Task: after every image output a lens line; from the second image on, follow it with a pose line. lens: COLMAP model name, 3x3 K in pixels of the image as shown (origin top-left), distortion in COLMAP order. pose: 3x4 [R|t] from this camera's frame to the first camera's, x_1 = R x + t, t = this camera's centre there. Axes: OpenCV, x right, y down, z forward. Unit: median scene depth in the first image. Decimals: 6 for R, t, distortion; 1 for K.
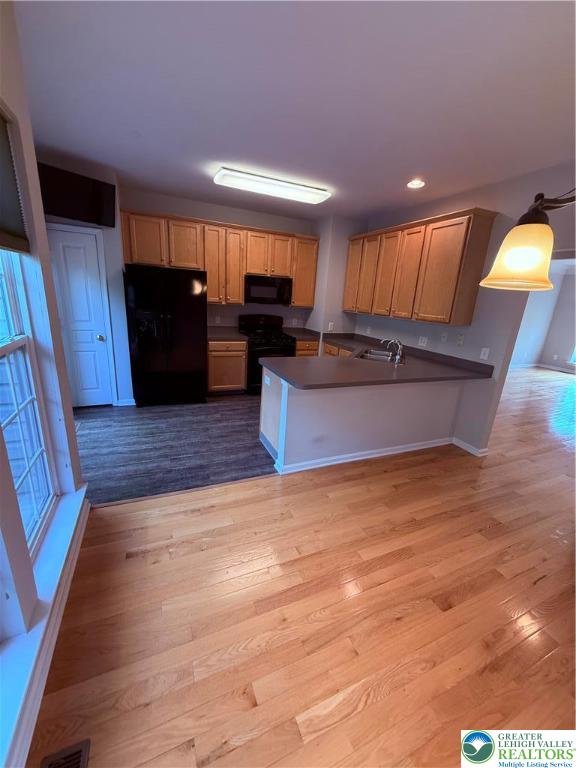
lens RADIAL K [[305.5, 0, 288.7], [0, 305.5, 383.2], [0, 0, 1]] dist [-0.001400, -0.000051]
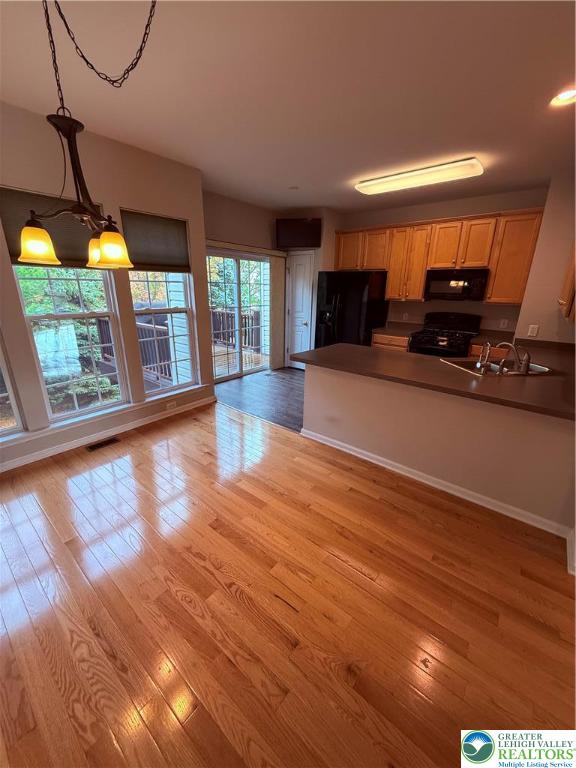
lens RADIAL K [[305.5, 0, 288.7], [0, 305.5, 383.2], [0, 0, 1]] dist [-0.001400, -0.000051]
pose [[0.455682, 0.213745, -0.864099, 0.754388], [-0.237905, 0.964674, 0.113164, -0.018293], [0.857762, 0.154007, 0.490436, 0.266382]]
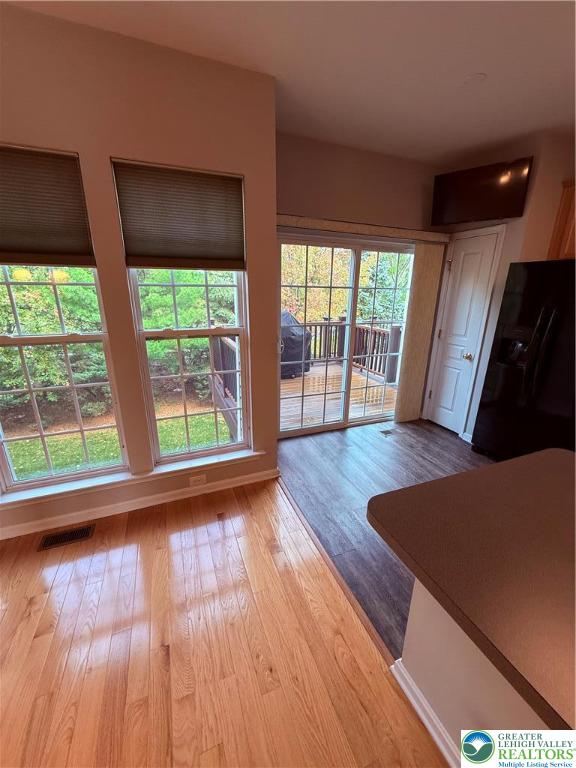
lens RADIAL K [[305.5, 0, 288.7], [0, 305.5, 383.2], [0, 0, 1]] dist [-0.001400, -0.000051]
pose [[-0.031147, 0.228974, -0.972934, 0.267402], [-0.291990, 0.928860, 0.227949, -0.137230], [0.955914, 0.291187, 0.037927, 0.553351]]
